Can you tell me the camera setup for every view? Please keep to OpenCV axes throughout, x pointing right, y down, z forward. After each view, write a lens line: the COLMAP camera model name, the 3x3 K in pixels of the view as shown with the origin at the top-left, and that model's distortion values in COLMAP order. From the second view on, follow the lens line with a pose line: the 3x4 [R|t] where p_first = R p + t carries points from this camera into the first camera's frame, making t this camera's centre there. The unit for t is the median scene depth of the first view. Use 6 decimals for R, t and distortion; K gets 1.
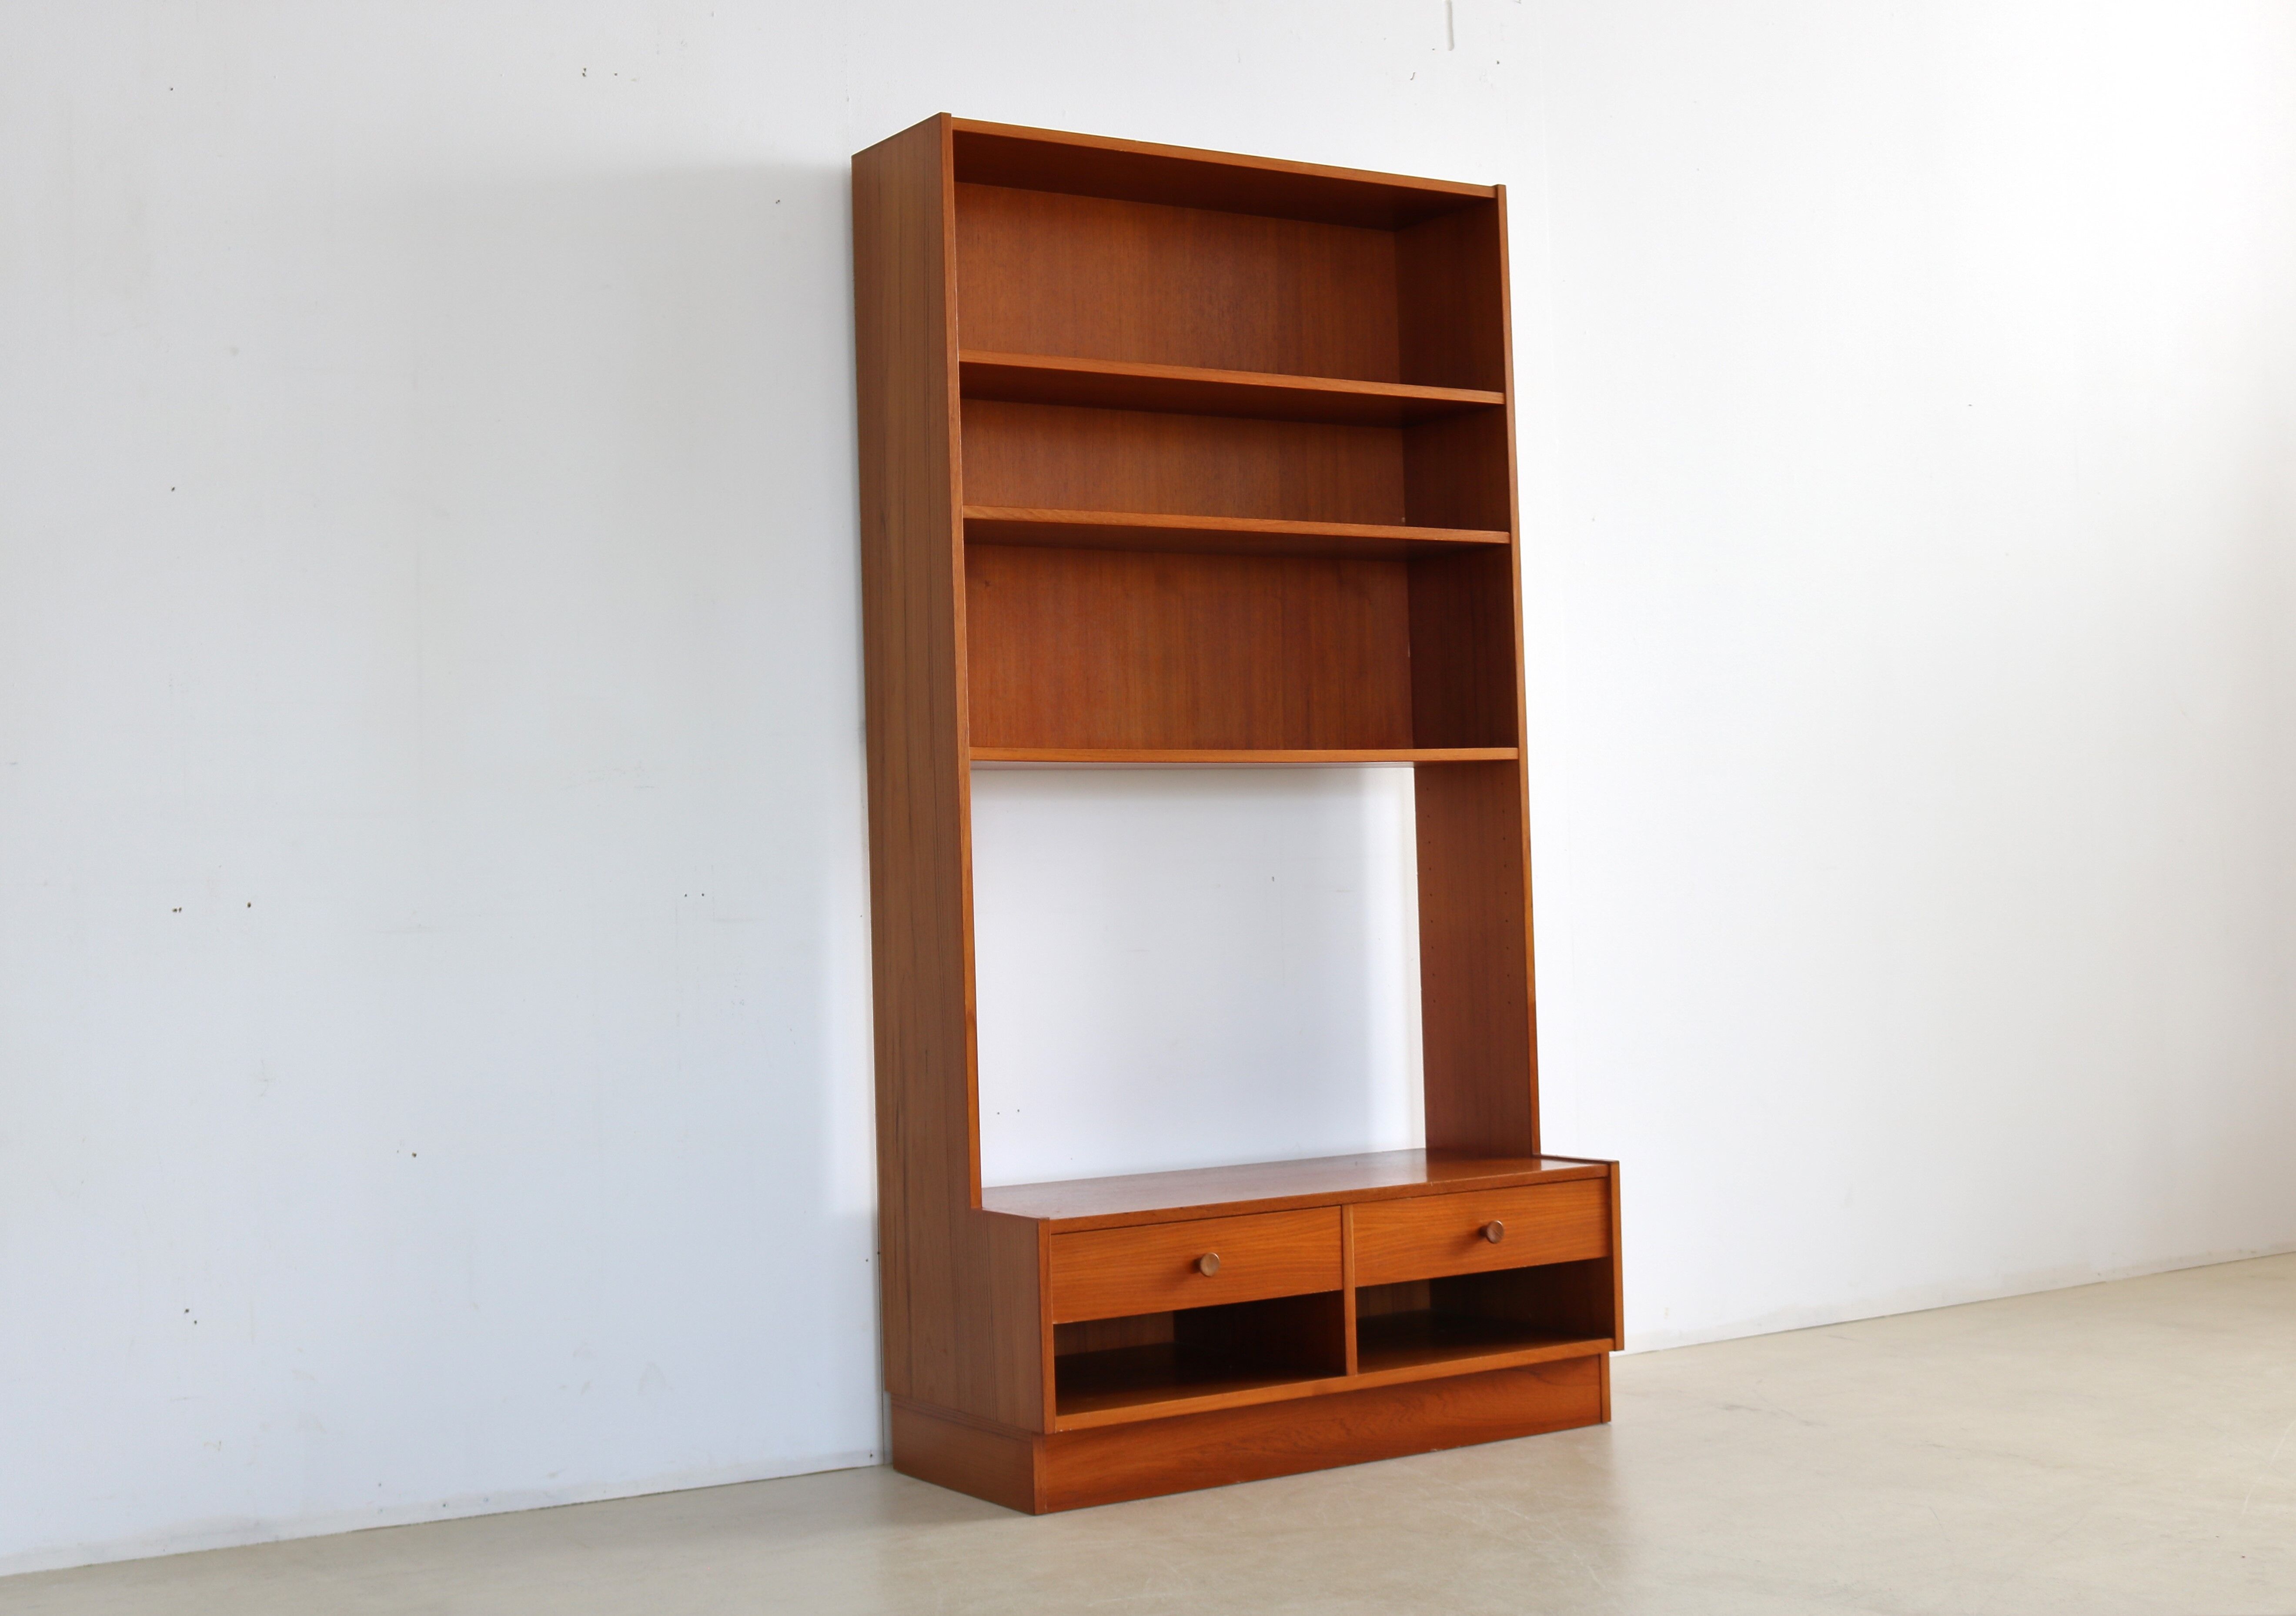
lens RADIAL K [[3032.6, 0, 1136.0], [0, 3032.6, 738.4], [0, 0, 1]] dist [-0.103937, 0.007950]
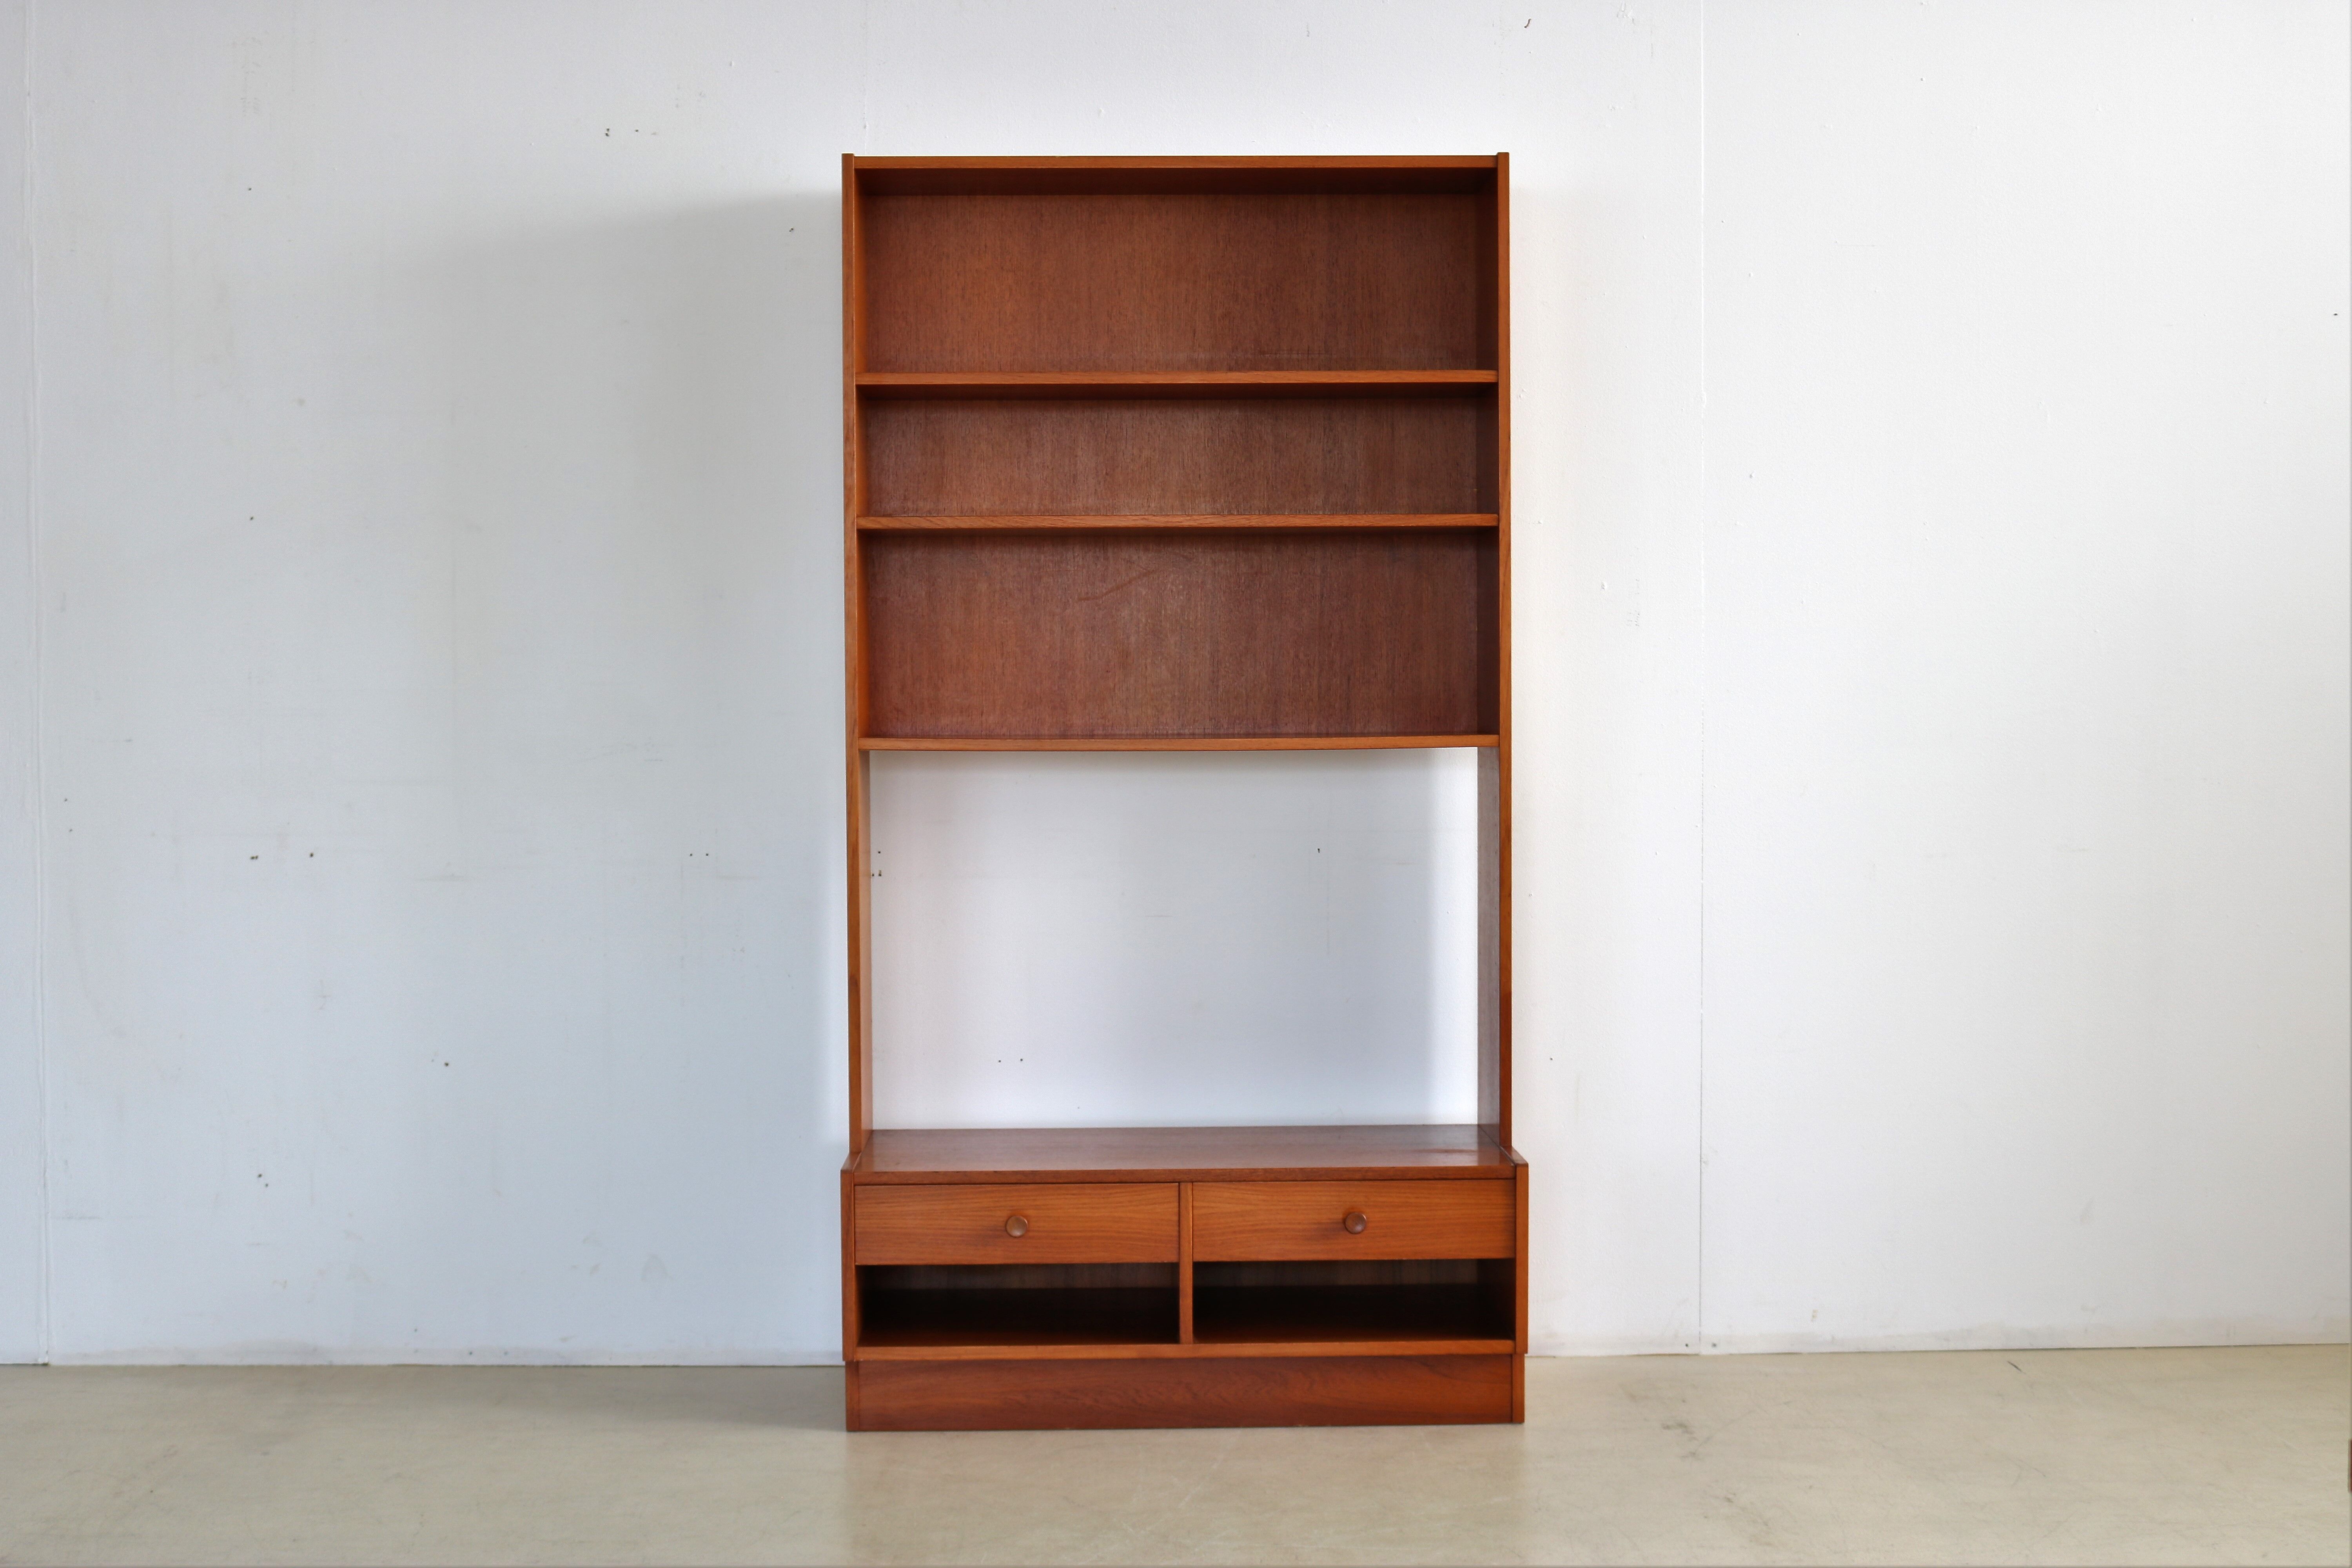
lens RADIAL K [[3171.5, 0, 1176.0], [0, 3171.5, 784.0], [0, 0, 1]] dist [-0.094583, 0.036069]
pose [[0.856902, 0.040371, -0.513896, 0.609294], [0.004909, 0.996244, 0.086448, -0.075864], [0.515456, -0.076600, 0.853485, 0.072376]]
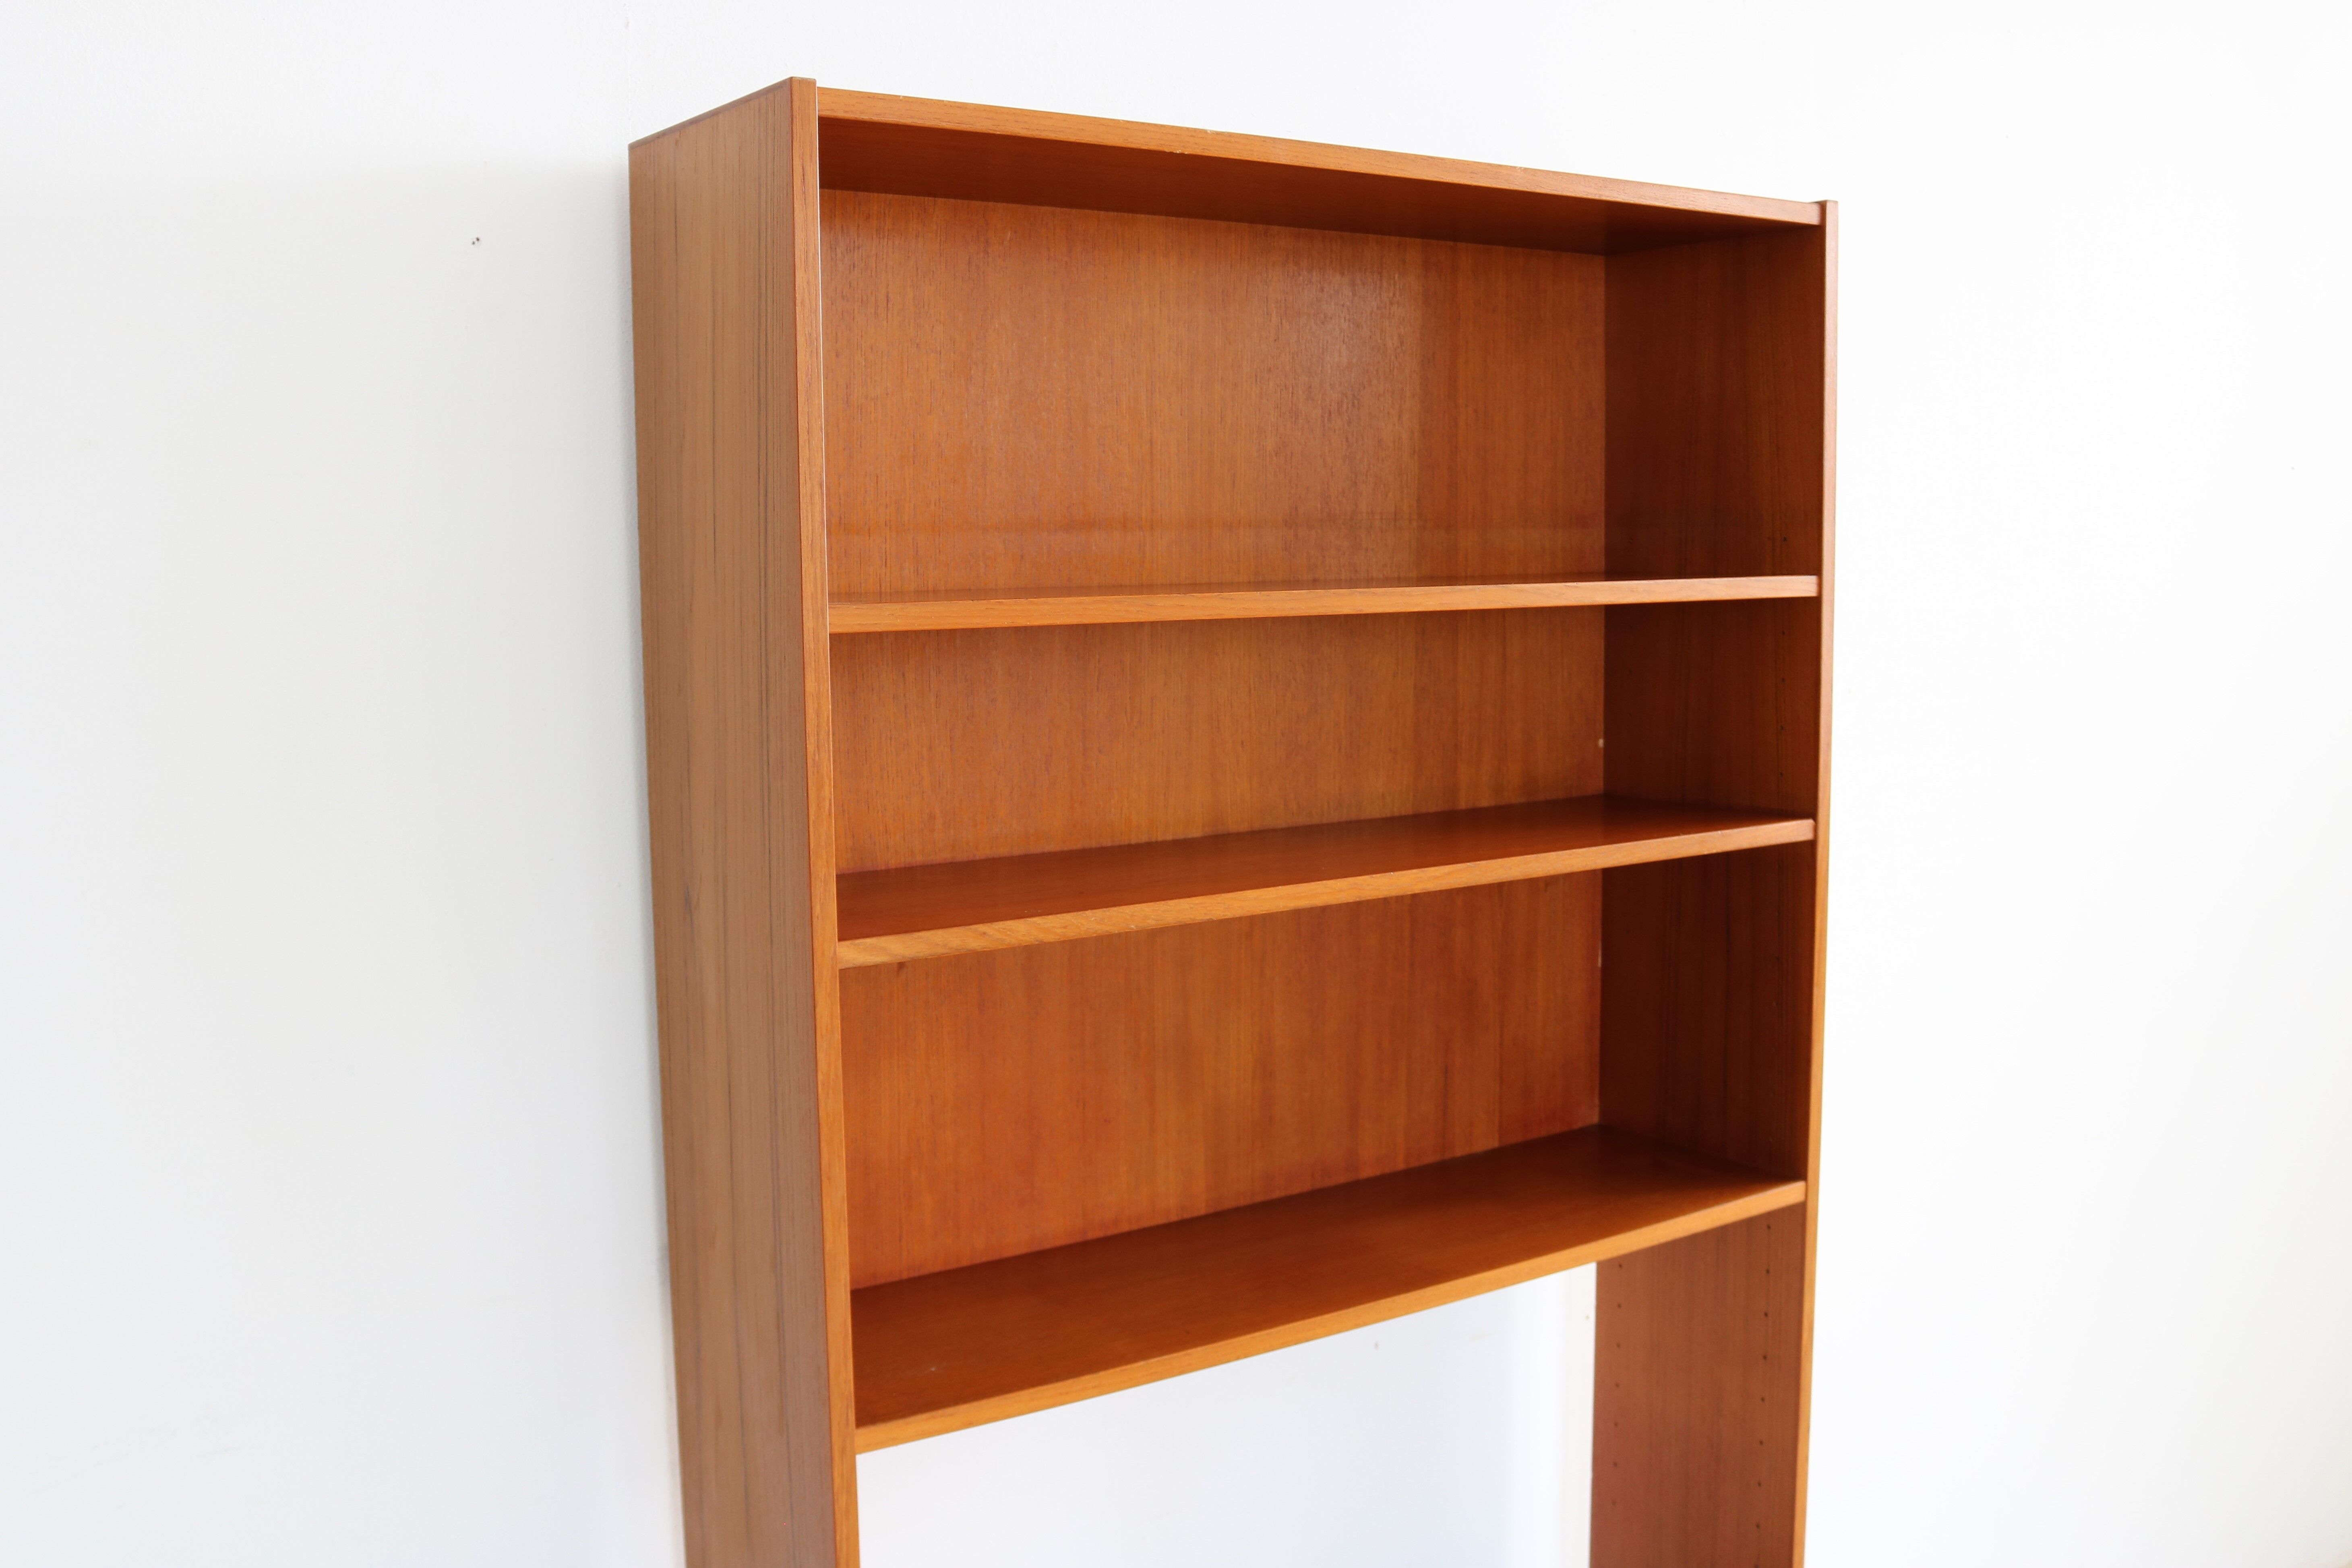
lens RADIAL K [[2284.9, 0, 1176.0], [0, 2284.9, 784.0], [0, 0, 1]] dist [-0.133071, 0.000924]
pose [[0.998658, 0.013598, 0.049982, -0.021997], [-0.021317, 0.987318, 0.157318, -0.151791], [-0.047209, -0.158173, 0.986282, 0.627645]]
